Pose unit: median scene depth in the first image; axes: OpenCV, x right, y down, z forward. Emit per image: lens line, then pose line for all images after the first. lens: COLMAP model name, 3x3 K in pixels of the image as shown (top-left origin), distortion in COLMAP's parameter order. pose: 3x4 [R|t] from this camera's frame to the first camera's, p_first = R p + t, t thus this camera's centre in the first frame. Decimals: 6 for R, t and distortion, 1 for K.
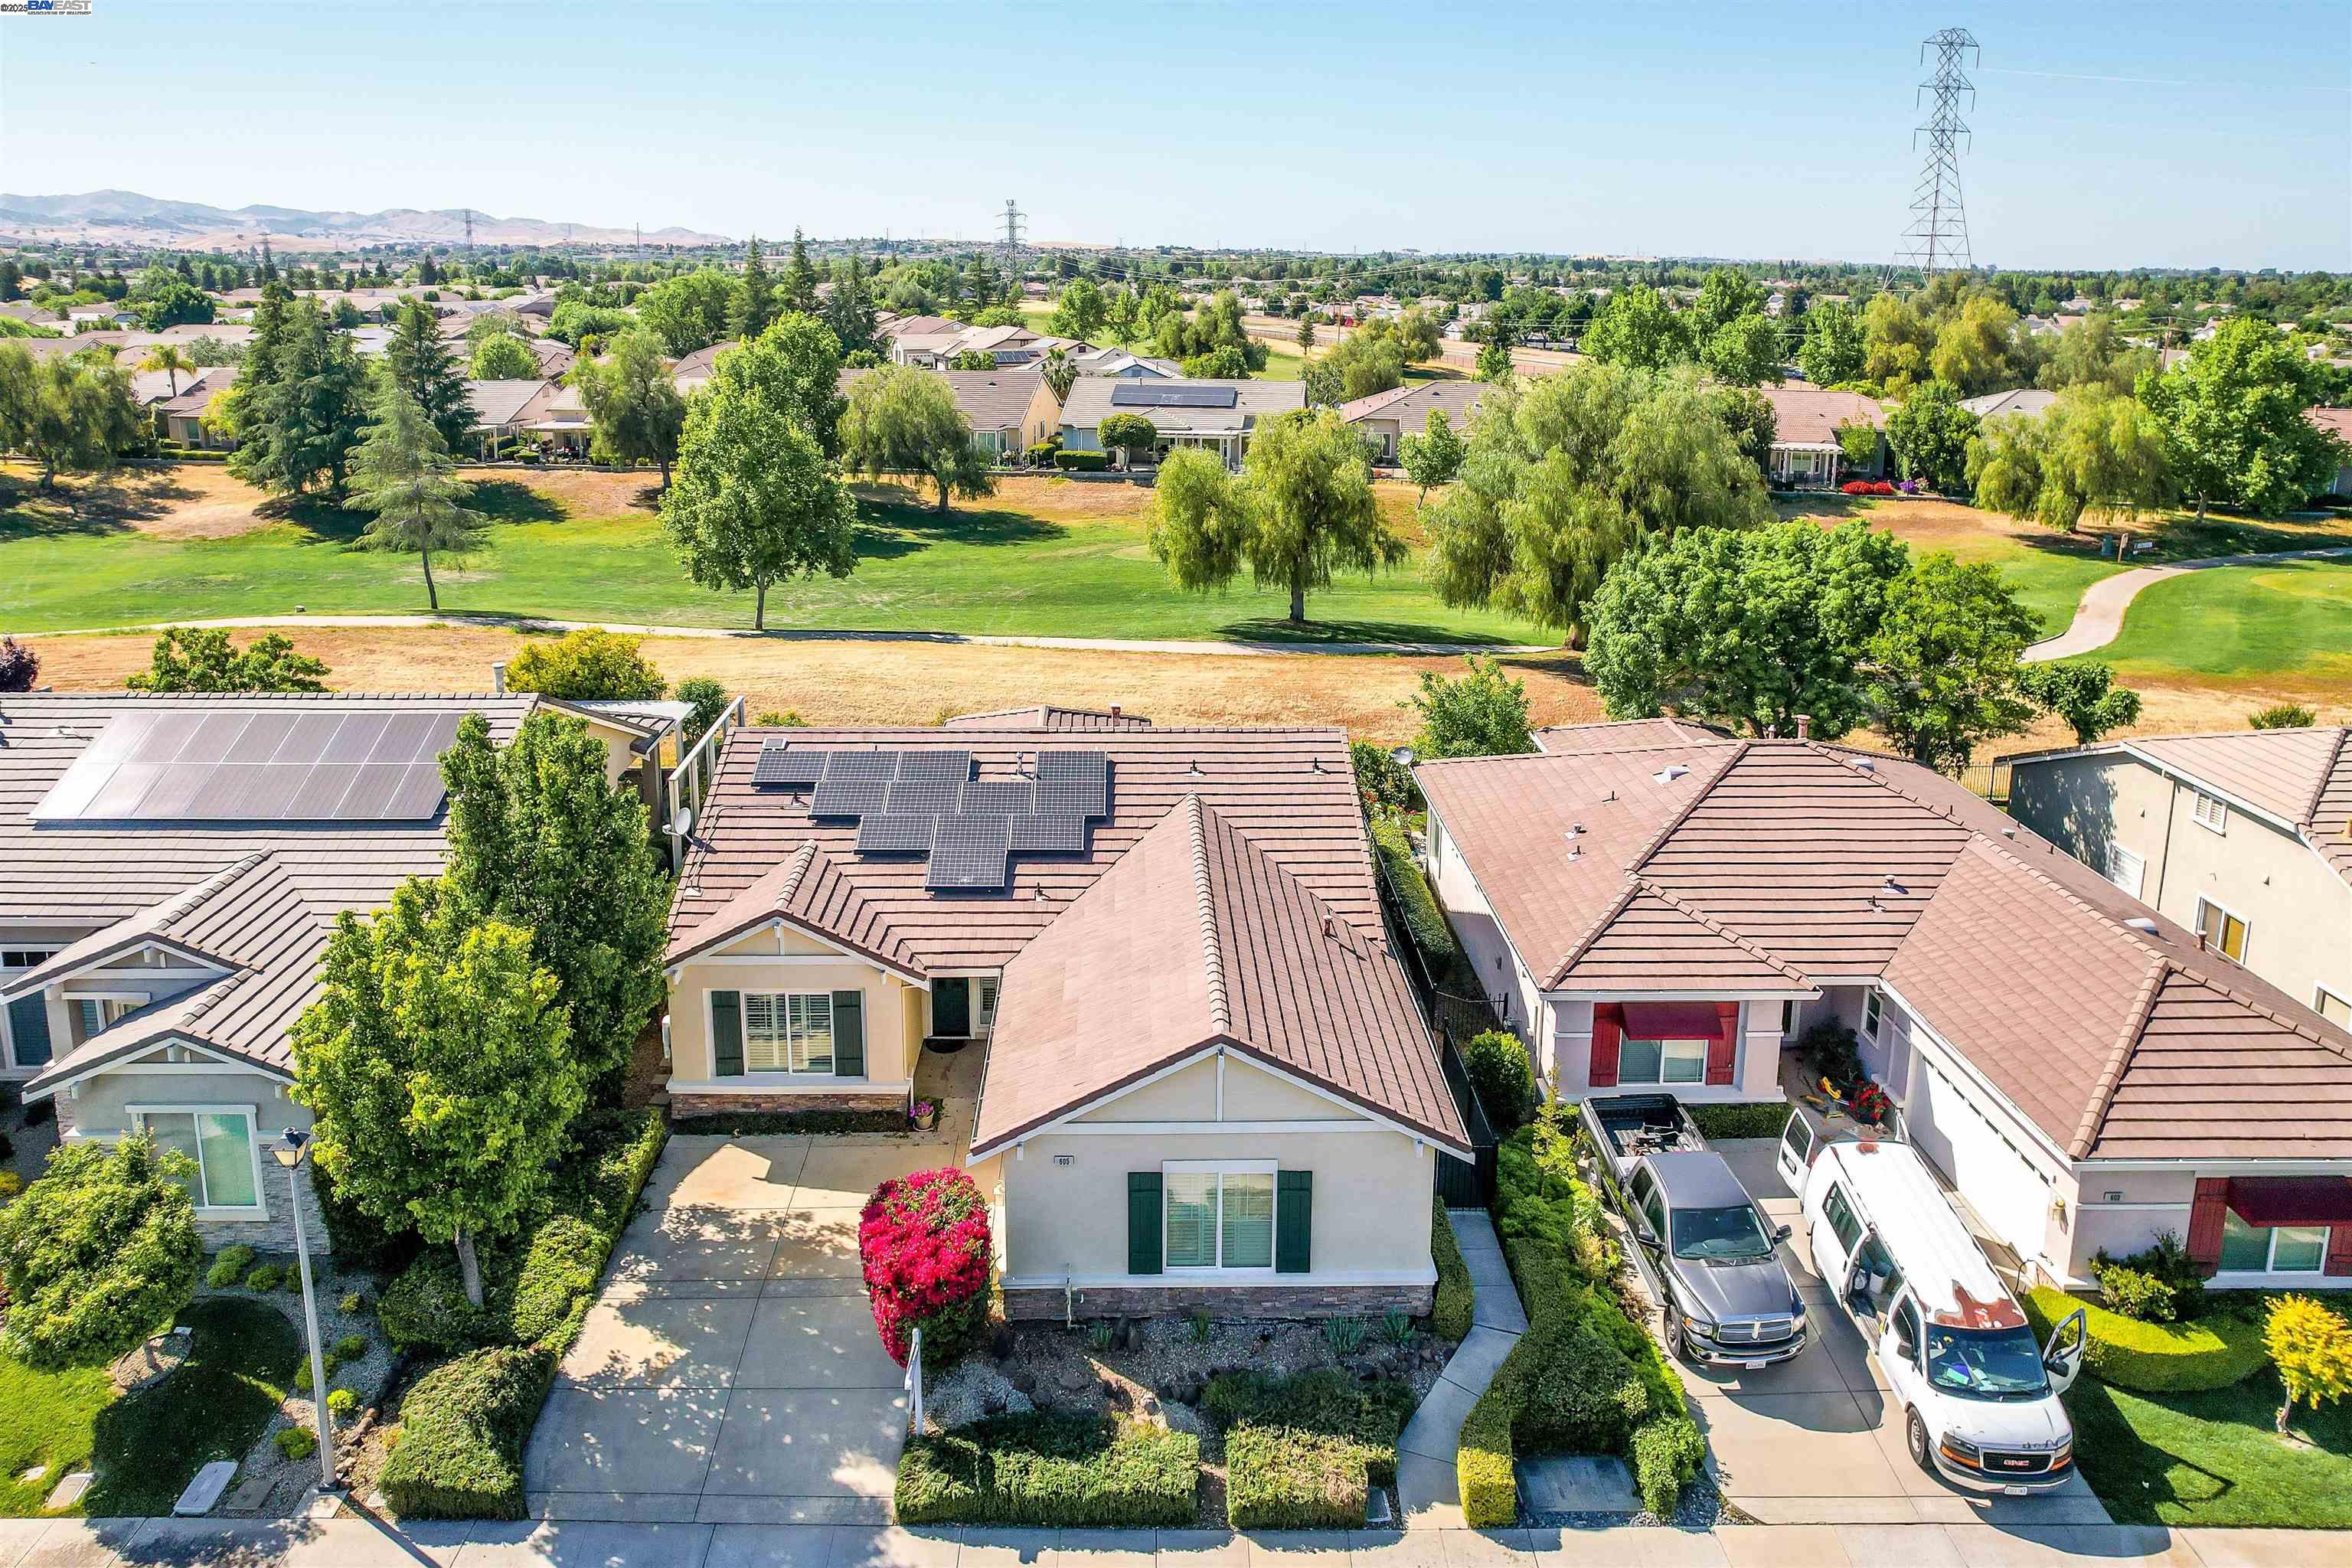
lens RADIAL K [[1417.6, 0, 1124.5], [0, 1417.6, 645.6], [0, 0, 1]] dist [-0.025694, 0.002391]
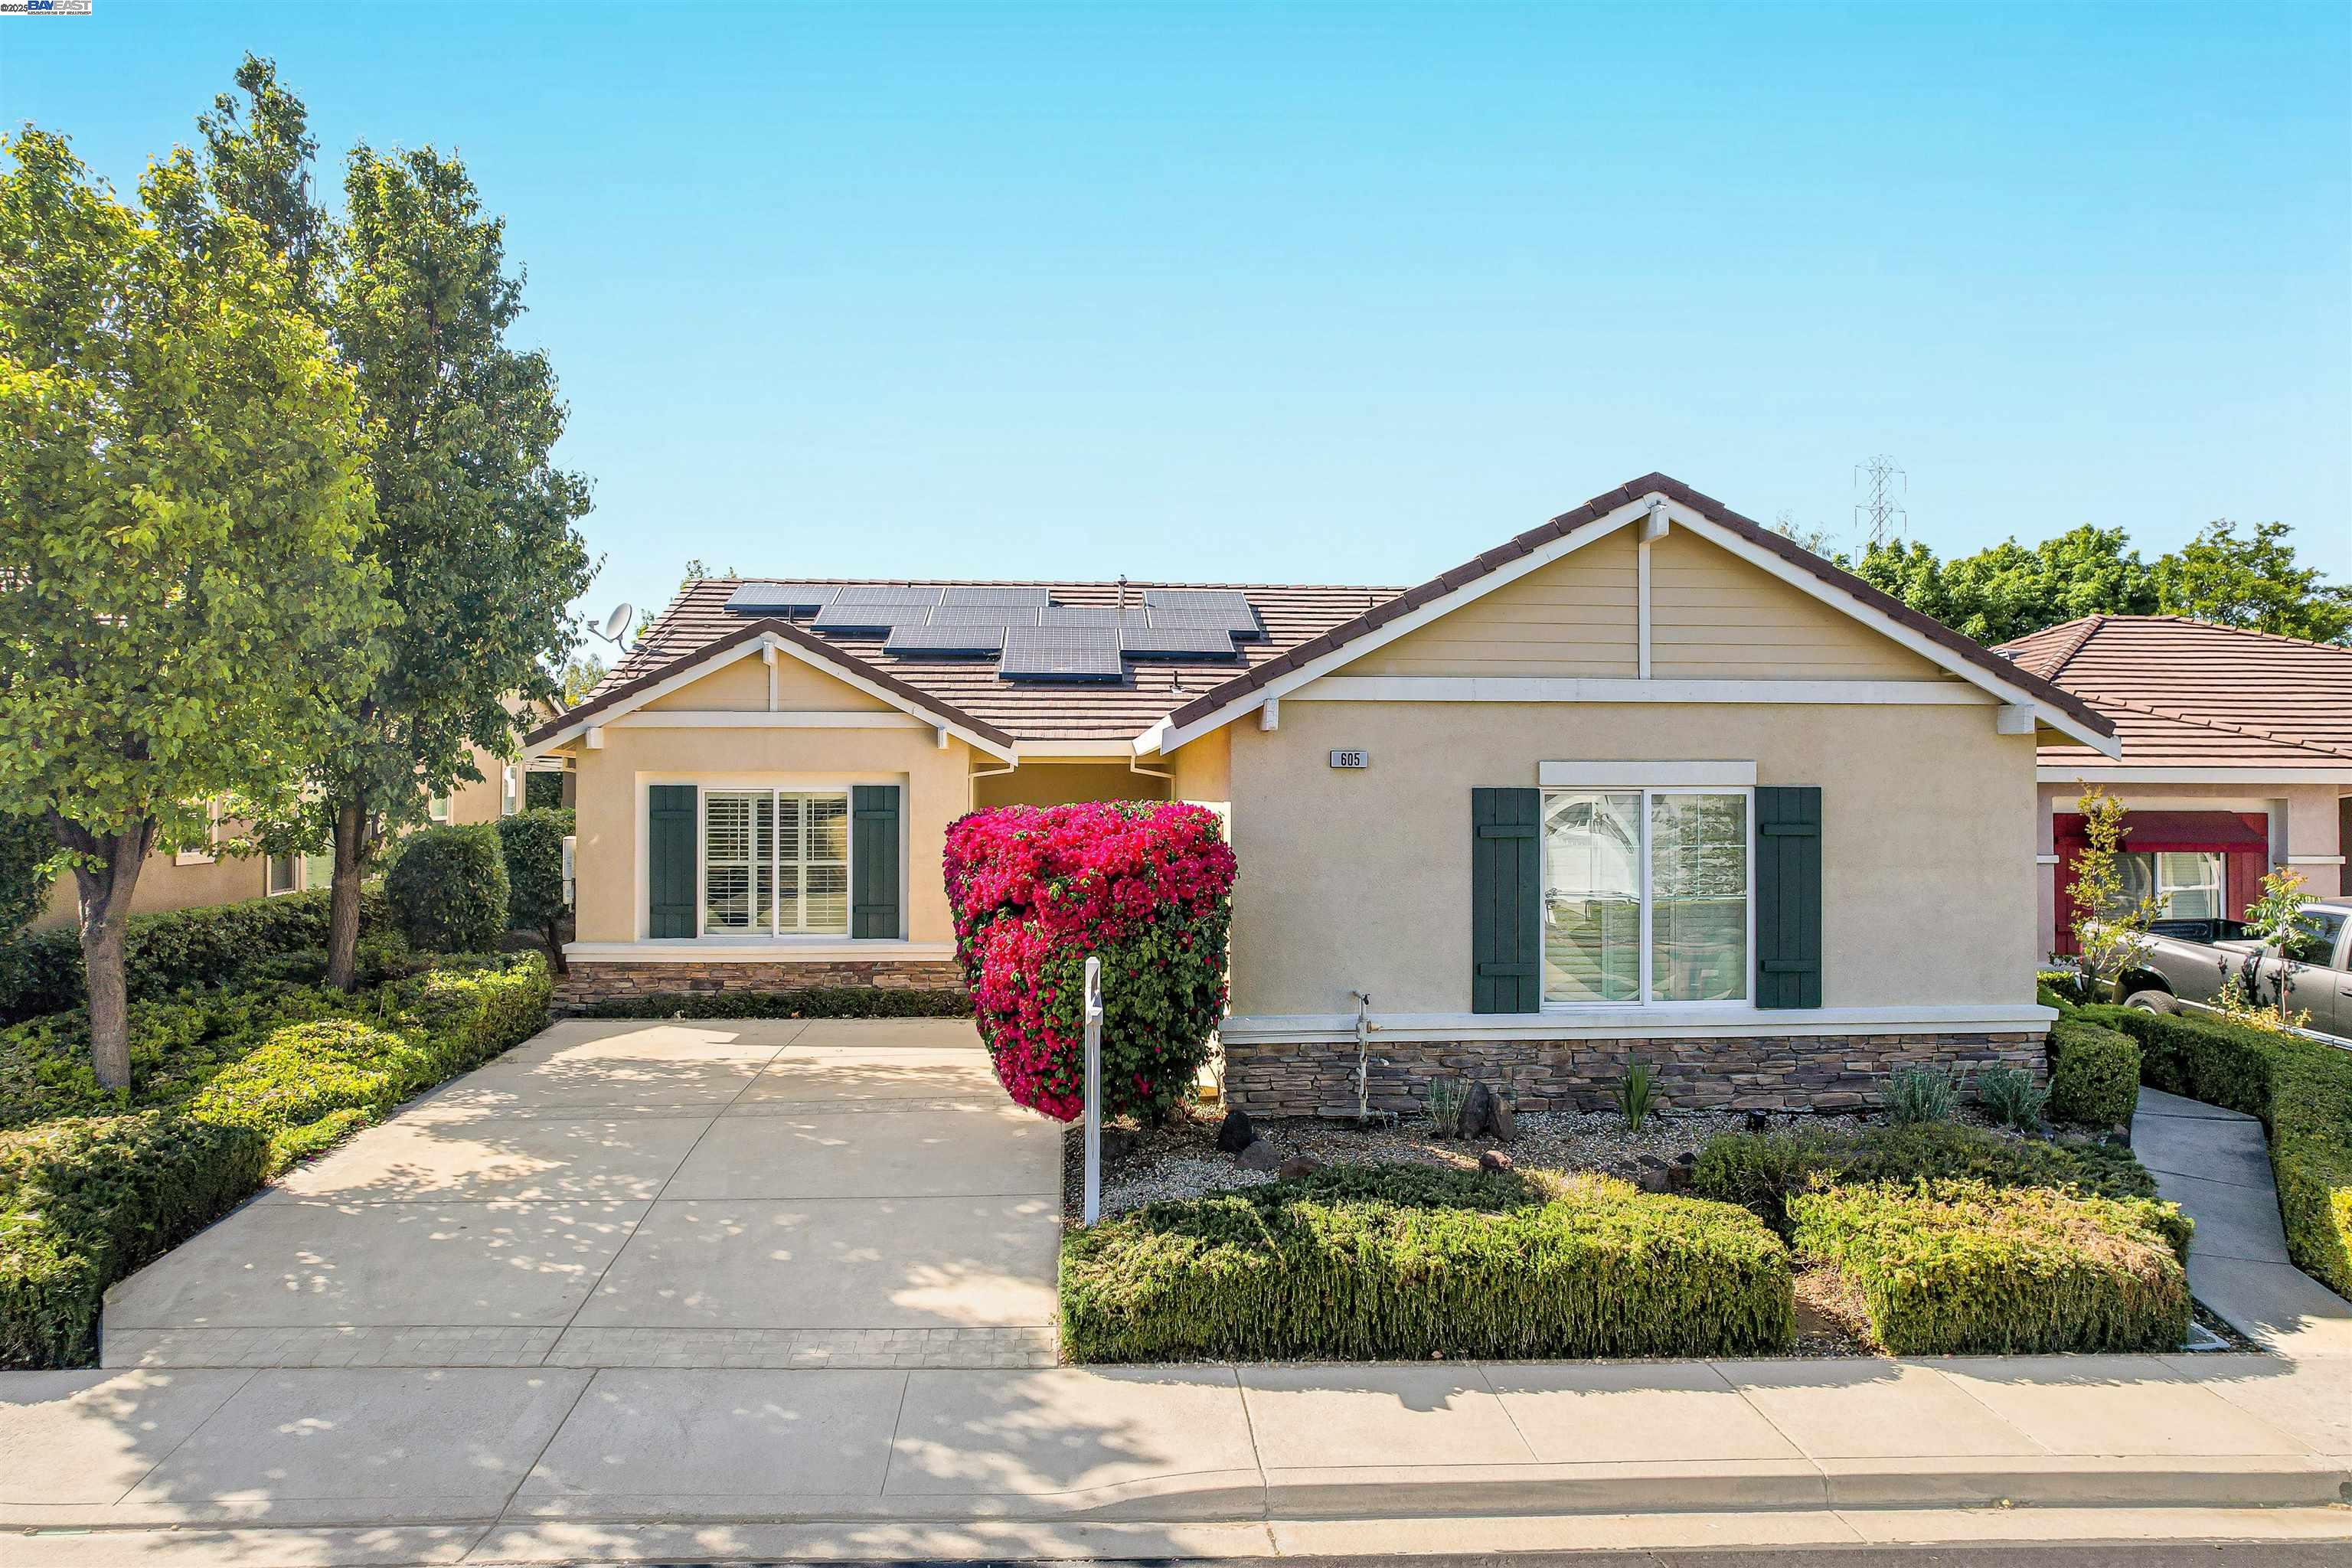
lens RADIAL K [[1455.5, 0, 1176.0], [0, 1455.5, 784.0], [0, 0, 1]] dist [-0.073895, 0.063006]
pose [[0.998331, 0.003169, 0.057656, -0.132996], [0.008358, 0.980048, -0.198587, 0.468917], [-0.057135, 0.198738, 0.978386, 0.489332]]
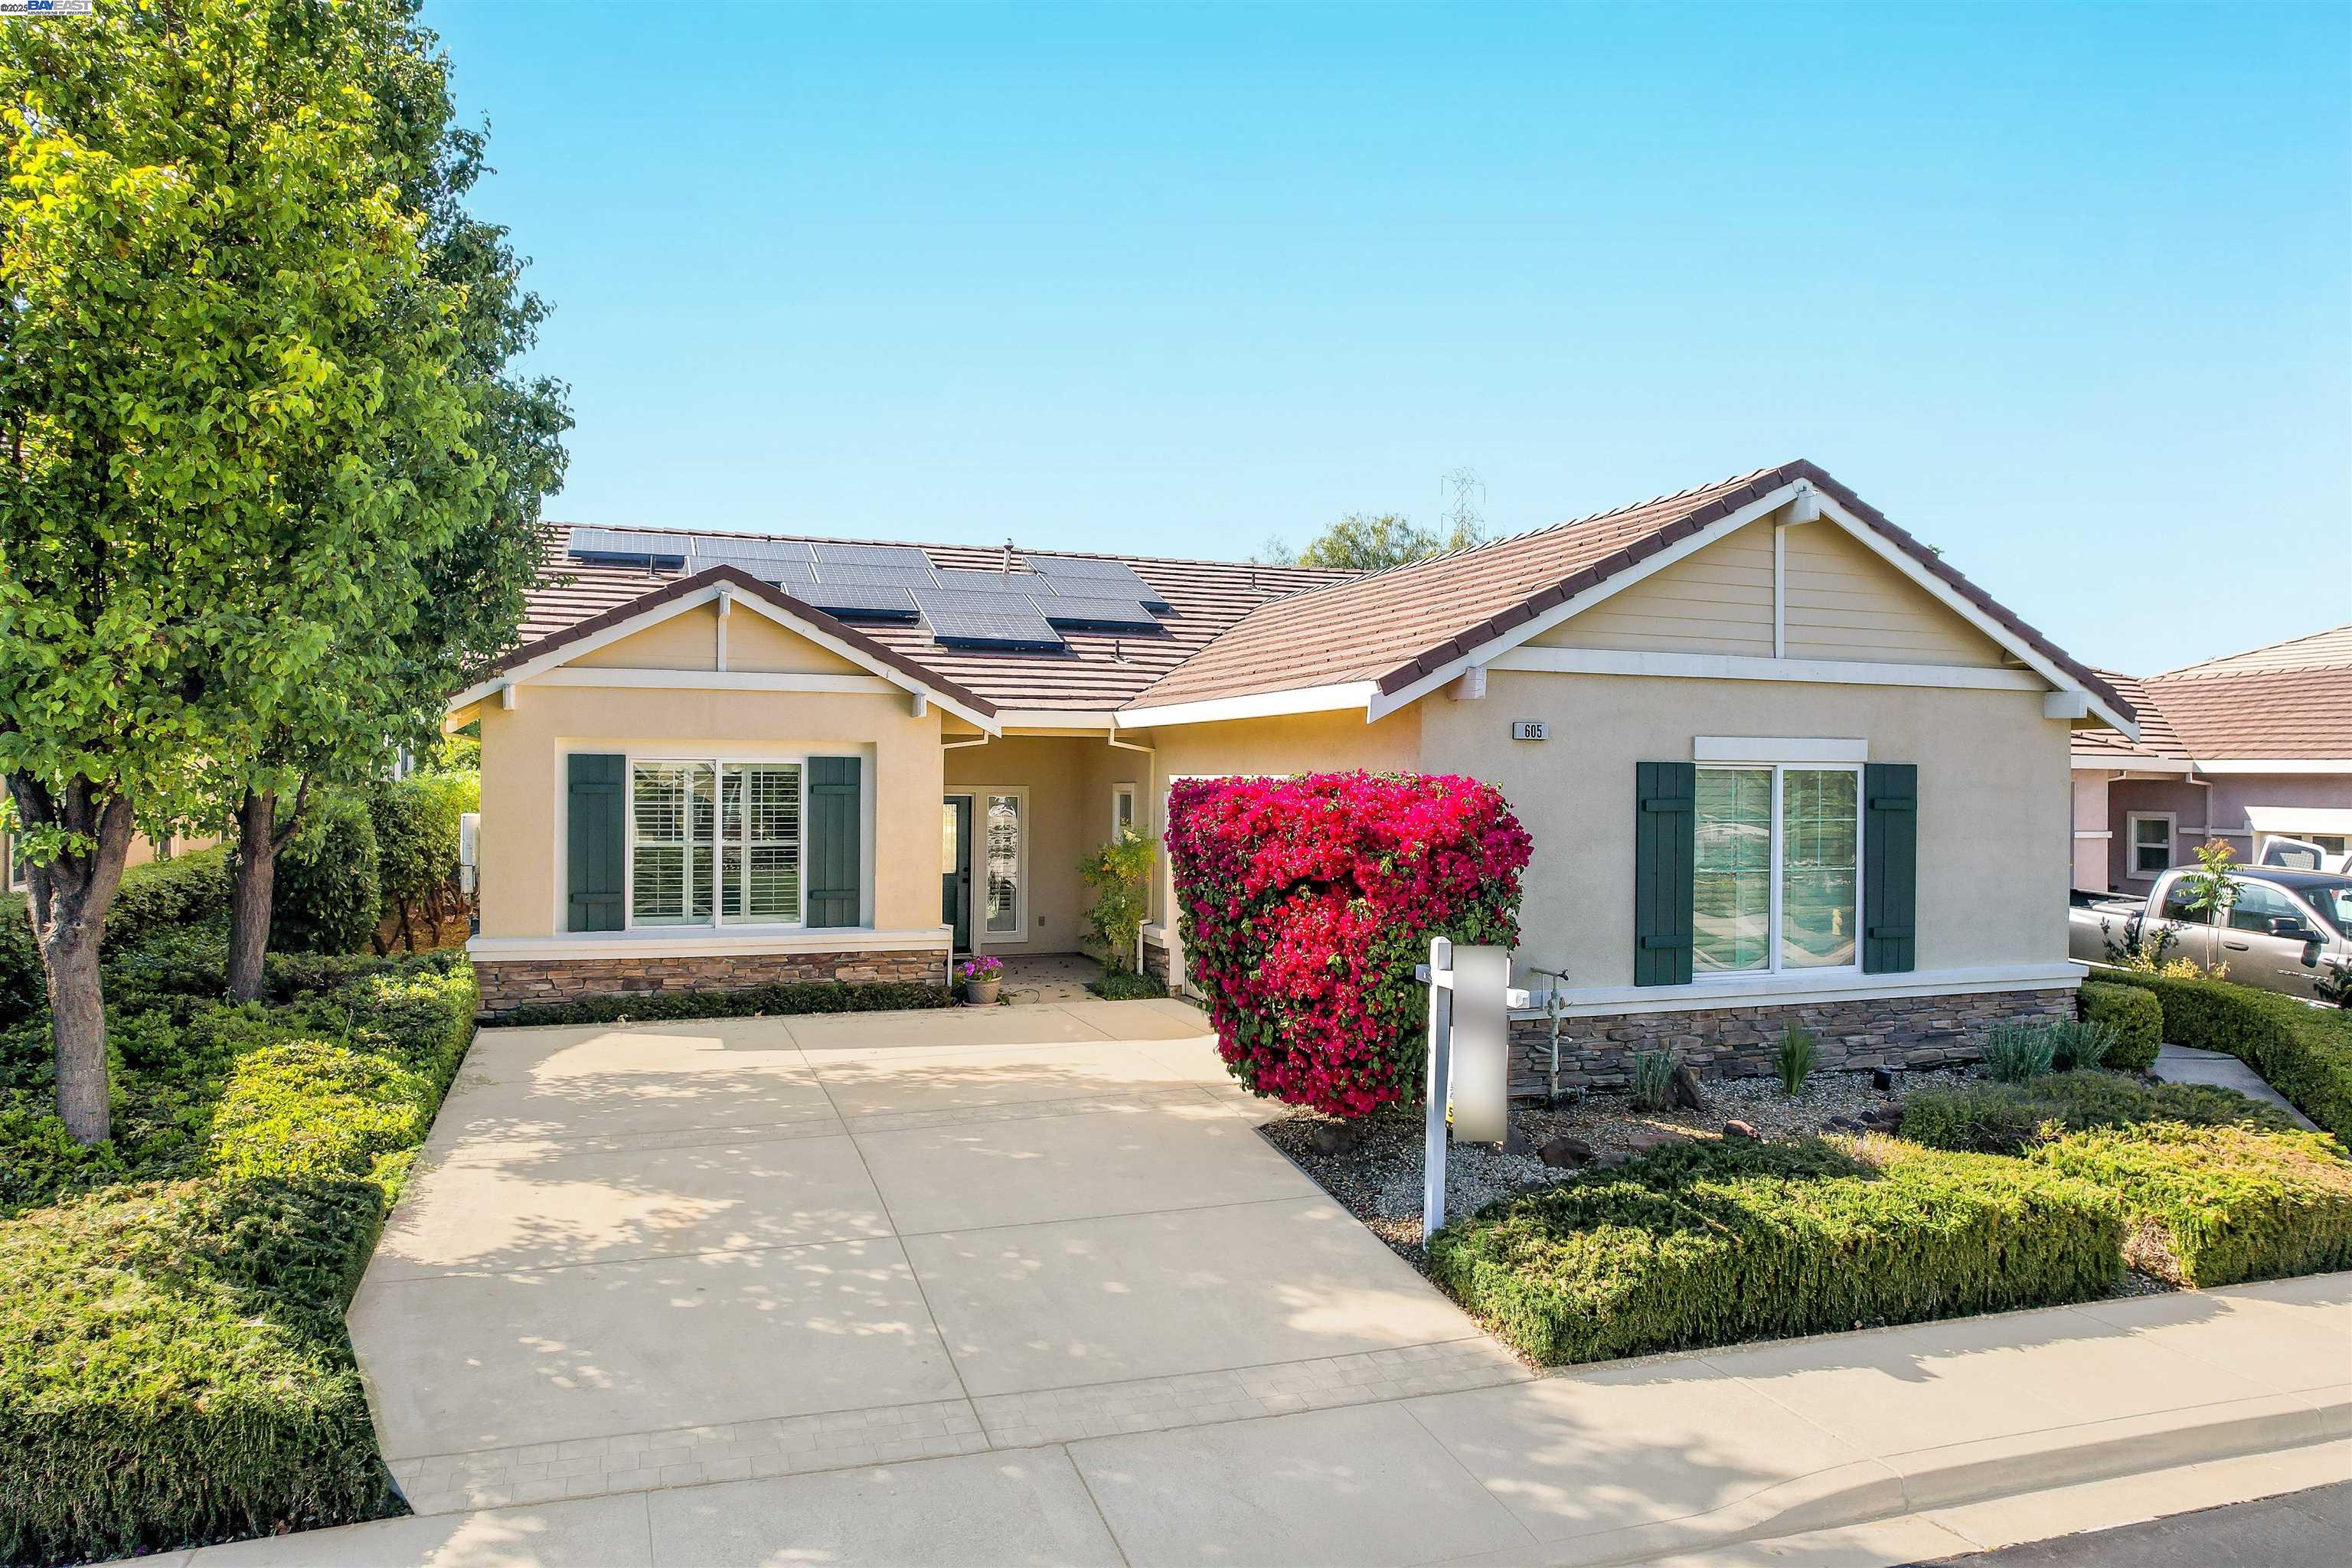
lens RADIAL K [[1455.5, 0, 1176.0], [0, 1455.5, 784.0], [0, 0, 1]] dist [-0.073895, 0.063006]
pose [[0.947939, 0.008143, 0.318349, -0.318400], [0.051894, 0.982361, -0.179651, 0.460665], [-0.314197, 0.186818, 0.930795, 0.561215]]
